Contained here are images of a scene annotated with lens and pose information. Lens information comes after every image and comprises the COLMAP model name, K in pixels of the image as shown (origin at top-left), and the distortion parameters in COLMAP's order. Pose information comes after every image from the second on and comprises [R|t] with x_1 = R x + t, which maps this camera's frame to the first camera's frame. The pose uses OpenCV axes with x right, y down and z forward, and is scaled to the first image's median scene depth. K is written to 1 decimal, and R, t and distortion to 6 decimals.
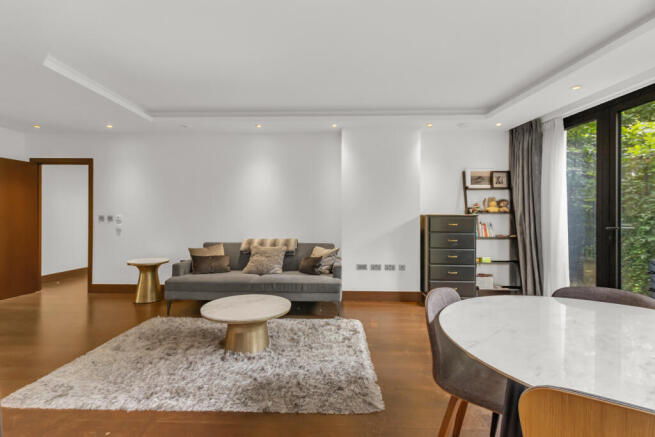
lens RADIAL K [[302.2, 0, 327.3], [0, 302.2, 221.7], [0, 0, 1]] dist [-0.000108, -0.000055]
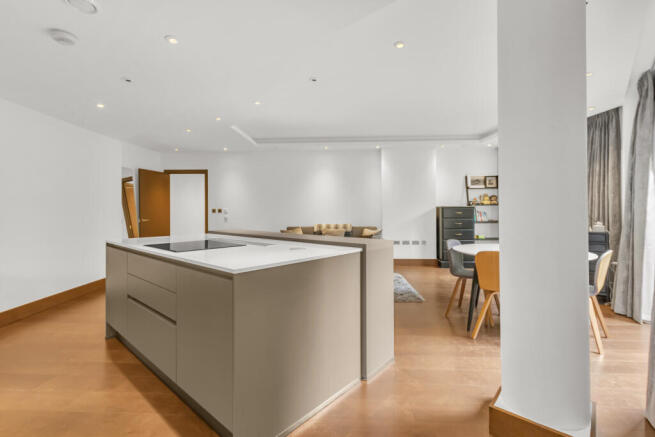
lens RADIAL K [[302.2, 0, 327.5], [0, 302.2, 214.8], [0, 0, 1]] dist [-0.000108, -0.000055]
pose [[0.999814, -0.008531, -0.017294, -0.192247], [0.008738, 0.999891, 0.011917, -0.005231], [0.017190, -0.012066, 0.999779, -0.469441]]
